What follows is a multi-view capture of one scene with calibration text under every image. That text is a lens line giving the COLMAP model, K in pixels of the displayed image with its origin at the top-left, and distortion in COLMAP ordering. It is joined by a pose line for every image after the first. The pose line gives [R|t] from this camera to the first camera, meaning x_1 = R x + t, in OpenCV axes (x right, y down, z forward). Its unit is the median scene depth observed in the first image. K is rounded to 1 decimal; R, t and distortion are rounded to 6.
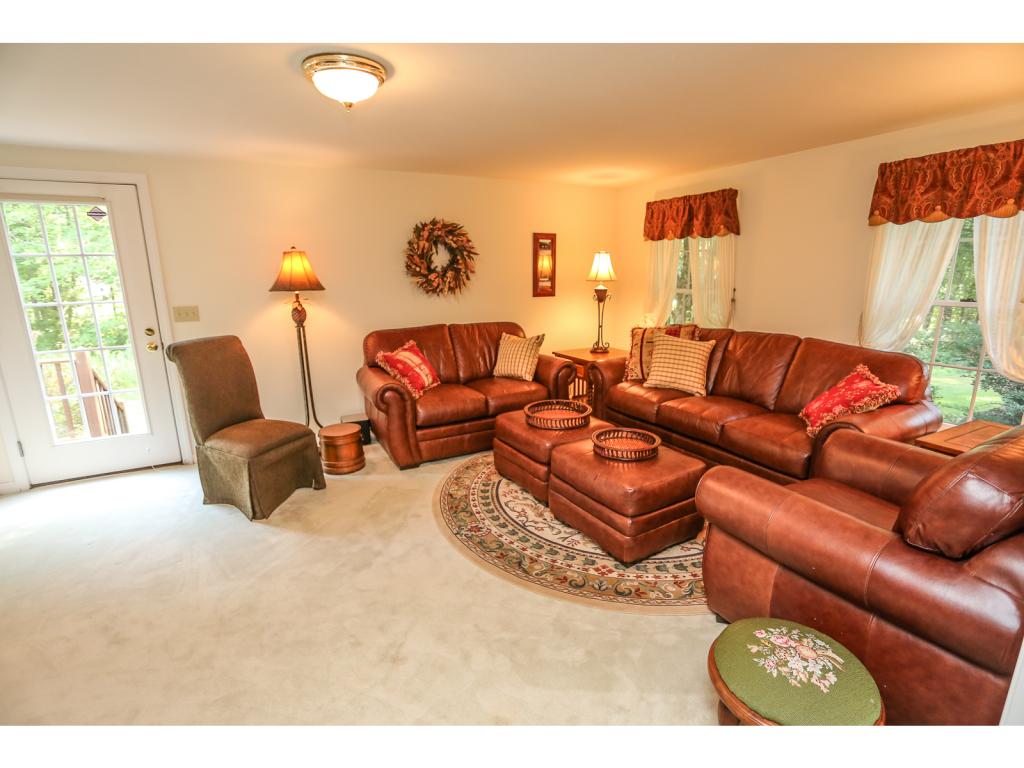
lens RADIAL K [[507.0, 0, 512.0], [0, 507.0, 384.0], [0, 0, 1]] dist [-0.055107, 0.000564]
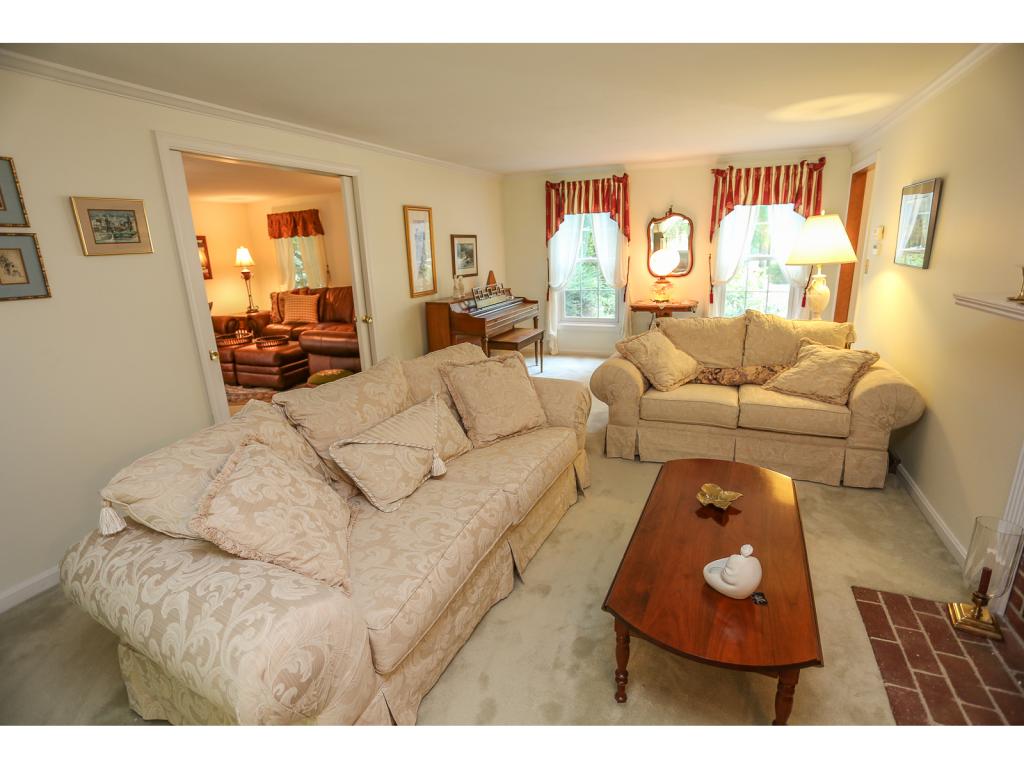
lens RADIAL K [[507.0, 0, 512.0], [0, 507.0, 384.0], [0, 0, 1]] dist [-0.055107, 0.000564]
pose [[0.792880, -0.182754, 0.581328, -0.142544], [0.165291, 0.982704, 0.083493, 0.179396], [-0.586532, 0.029888, 0.809374, -0.794217]]
